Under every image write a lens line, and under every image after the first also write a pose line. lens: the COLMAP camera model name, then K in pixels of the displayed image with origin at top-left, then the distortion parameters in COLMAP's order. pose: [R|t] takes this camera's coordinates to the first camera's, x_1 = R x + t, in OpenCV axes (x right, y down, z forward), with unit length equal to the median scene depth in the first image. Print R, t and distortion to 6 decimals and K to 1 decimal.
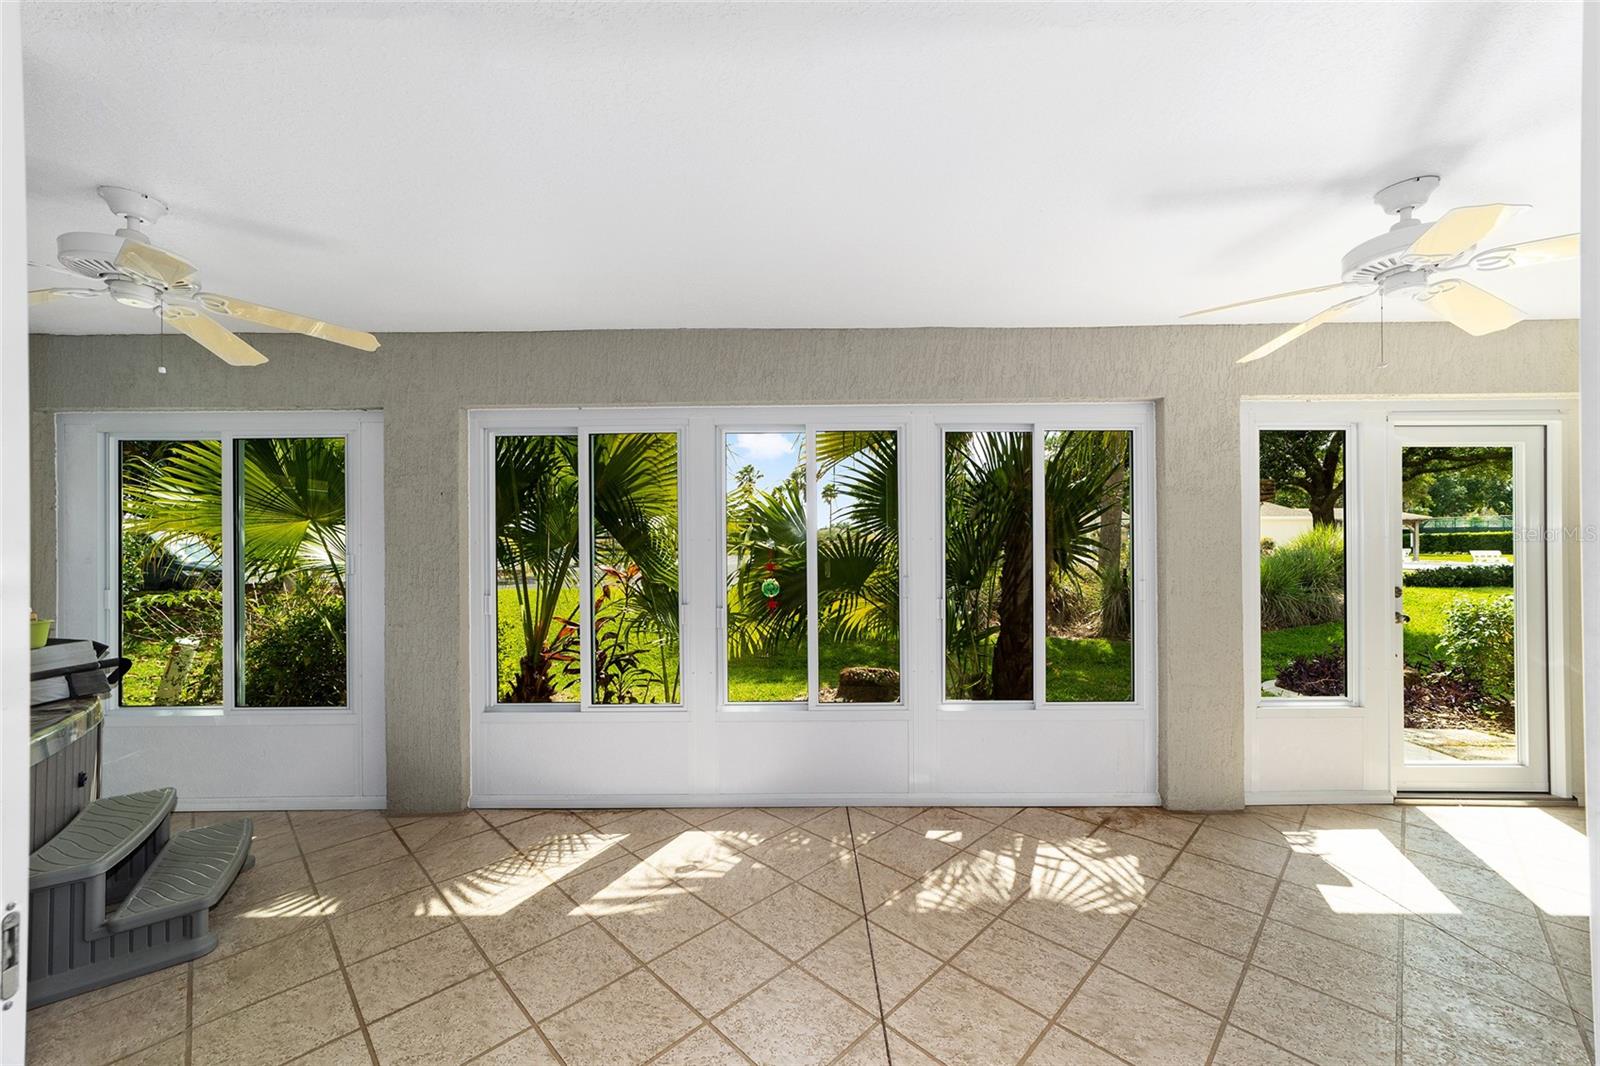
lens RADIAL K [[610.1, 0, 804.6], [0, 610.1, 539.8], [0, 0, 1]] dist [-0.006250, 0.000069]
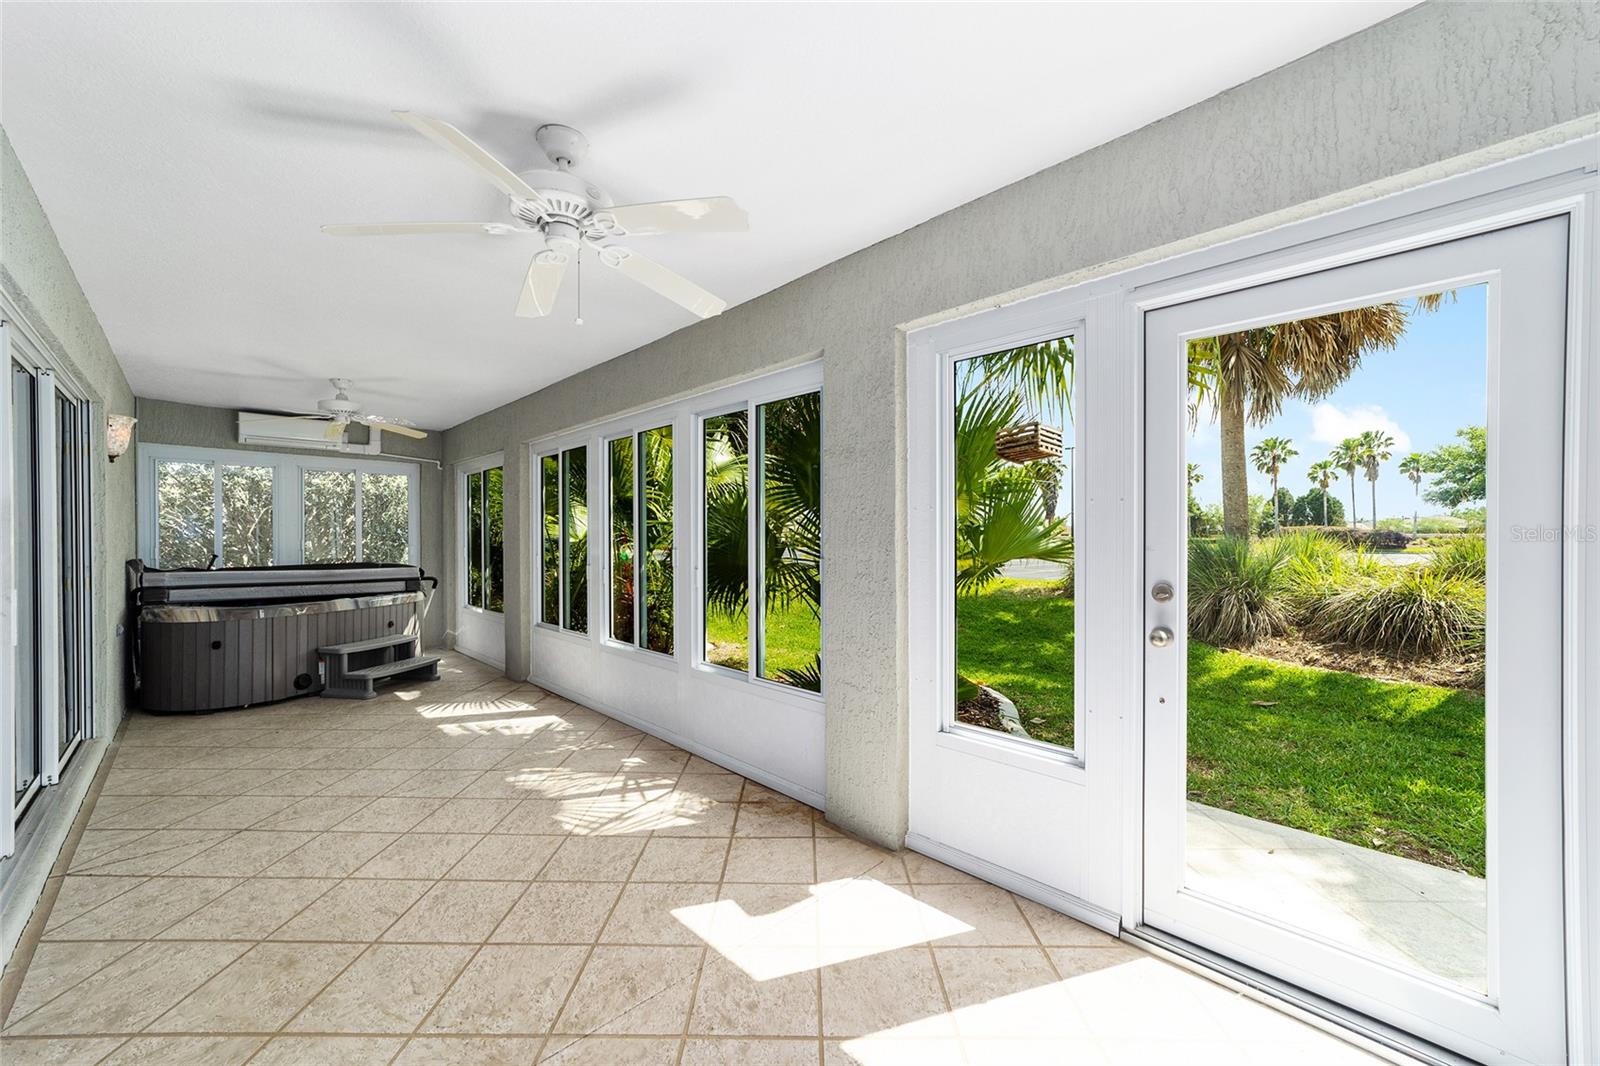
lens RADIAL K [[610.1, 0, 804.6], [0, 610.1, 539.8], [0, 0, 1]] dist [-0.006250, 0.000069]
pose [[0.705074, 0.008612, -0.709082, 1.383452], [-0.001087, 0.999938, 0.011063, 0.035940], [0.709133, -0.007030, 0.705040, 0.416769]]
